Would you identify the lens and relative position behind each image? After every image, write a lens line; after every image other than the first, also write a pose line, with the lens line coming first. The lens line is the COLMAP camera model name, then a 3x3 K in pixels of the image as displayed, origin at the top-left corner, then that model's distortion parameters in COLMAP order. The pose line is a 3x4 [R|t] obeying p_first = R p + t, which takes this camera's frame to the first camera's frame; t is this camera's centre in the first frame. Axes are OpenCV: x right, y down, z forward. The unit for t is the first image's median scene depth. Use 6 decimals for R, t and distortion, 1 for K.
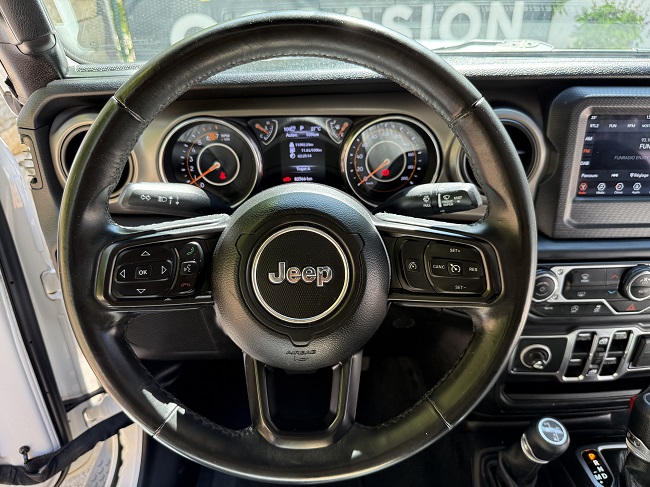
lens RADIAL K [[461.5, 0, 322.9], [0, 461.5, 239.2], [0, 0, 1]] dist [0.014909, -0.032217]
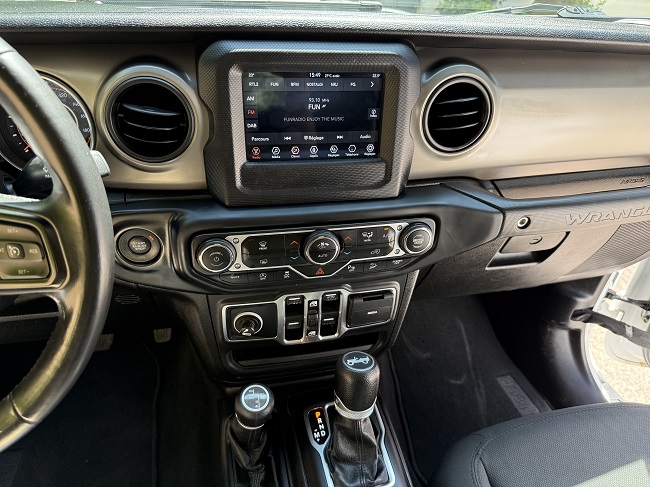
lens RADIAL K [[461.5, 0, 324.2], [0, 461.5, 245.6], [0, 0, 1]] dist [0.014909, -0.032217]
pose [[0.980595, -0.052881, 0.188775, 0.470764], [0.033391, 0.993914, 0.104974, -0.013022], [-0.193178, -0.096633, 0.976394, 0.017981]]
